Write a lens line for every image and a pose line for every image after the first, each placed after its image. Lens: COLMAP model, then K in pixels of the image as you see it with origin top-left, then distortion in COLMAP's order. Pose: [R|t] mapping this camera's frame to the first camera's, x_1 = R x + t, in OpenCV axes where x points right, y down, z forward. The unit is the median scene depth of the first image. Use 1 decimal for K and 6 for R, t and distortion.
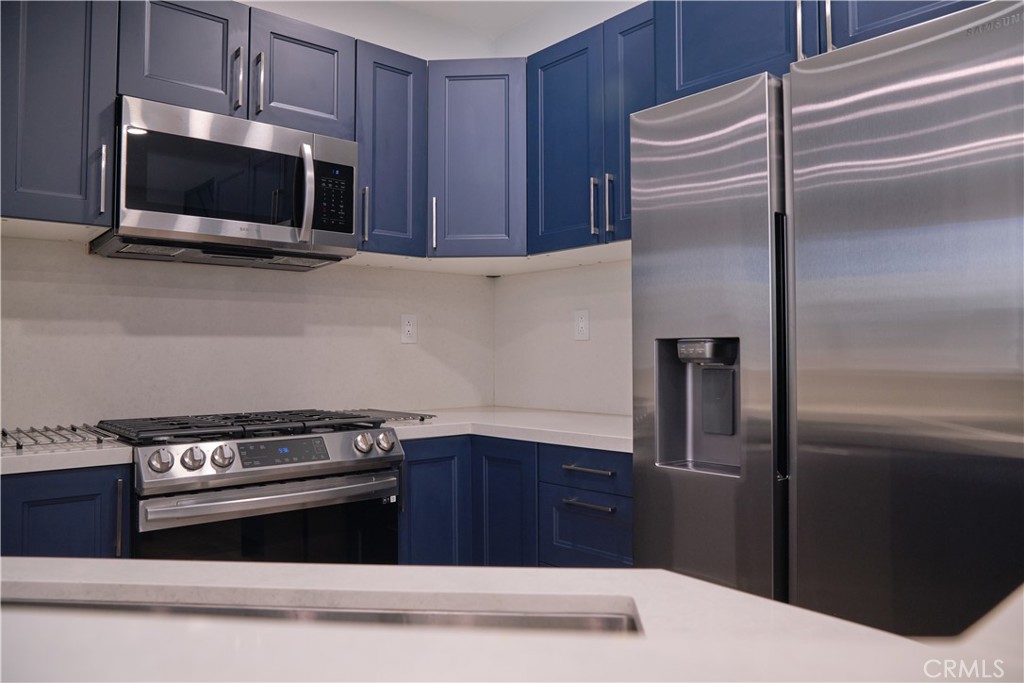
lens RADIAL K [[715.4, 0, 512.0], [0, 715.4, 341.5], [0, 0, 1]] dist [-0.062559, 0.042130]
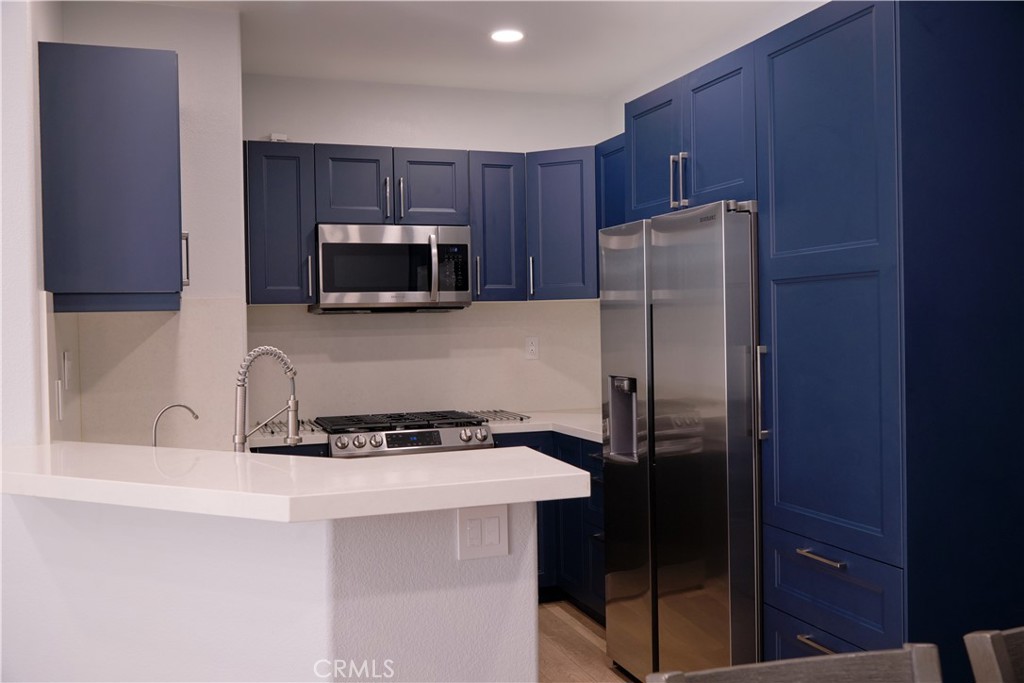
lens RADIAL K [[947.4, 0, 512.0], [0, 947.4, 341.5], [0, 0, 1]] dist [0.077844, -0.000345]
pose [[0.928750, -0.006863, -0.370642, 0.618750], [0.022565, 0.999021, 0.038044, -0.129738], [0.370018, -0.043697, 0.927996, -0.821592]]
